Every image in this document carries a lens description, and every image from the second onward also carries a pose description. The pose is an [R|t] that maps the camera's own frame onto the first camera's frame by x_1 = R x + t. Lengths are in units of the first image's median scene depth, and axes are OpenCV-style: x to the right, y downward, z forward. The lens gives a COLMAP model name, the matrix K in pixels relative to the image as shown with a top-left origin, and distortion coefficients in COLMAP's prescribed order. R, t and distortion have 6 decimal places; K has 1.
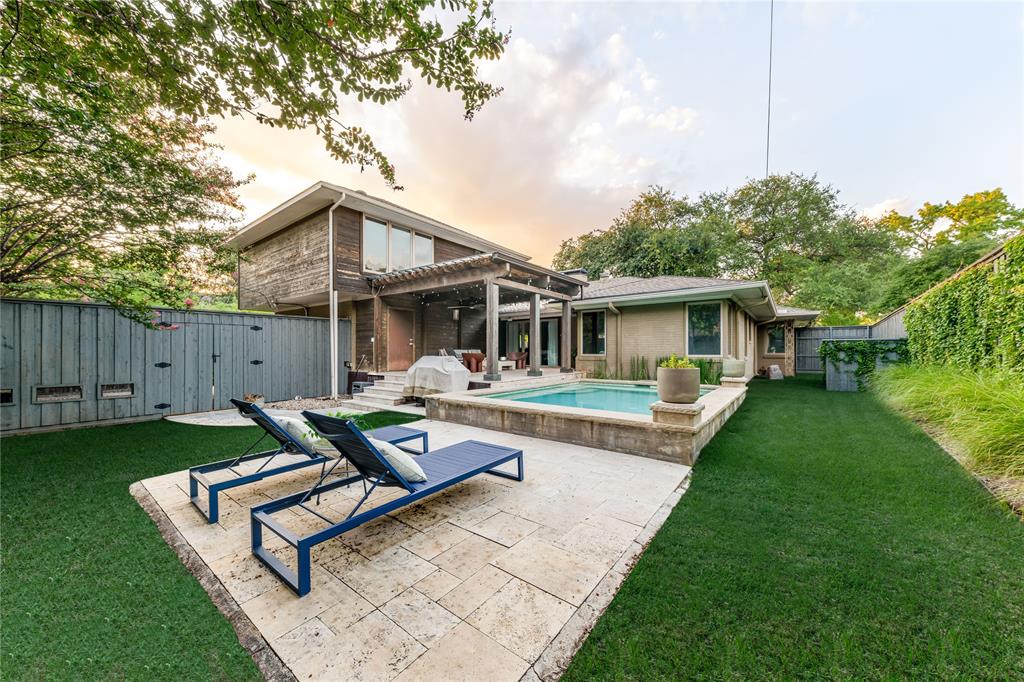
lens RADIAL K [[363.8, 0, 514.1], [0, 363.8, 349.3], [0, 0, 1]] dist [0.008874, -0.000030]
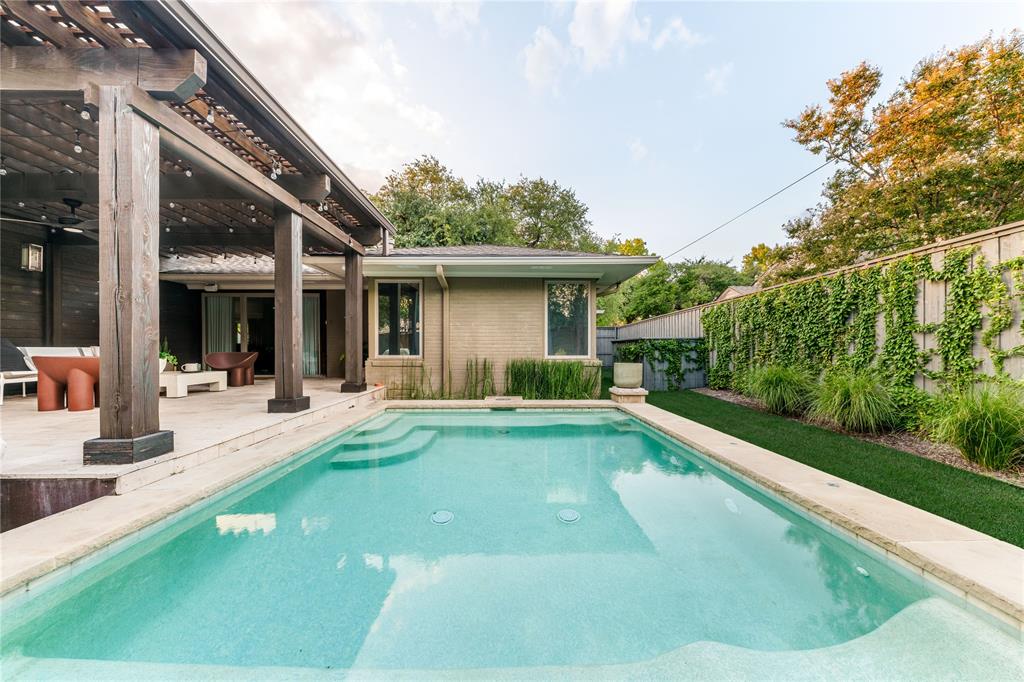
lens RADIAL K [[363.8, 0, 514.1], [0, 363.8, 349.3], [0, 0, 1]] dist [0.008874, -0.000030]
pose [[0.777401, -0.001312, 0.629003, -0.005206], [-0.003588, 0.999972, 0.006520, -0.000919], [-0.628995, -0.007325, 0.777375, 0.432103]]
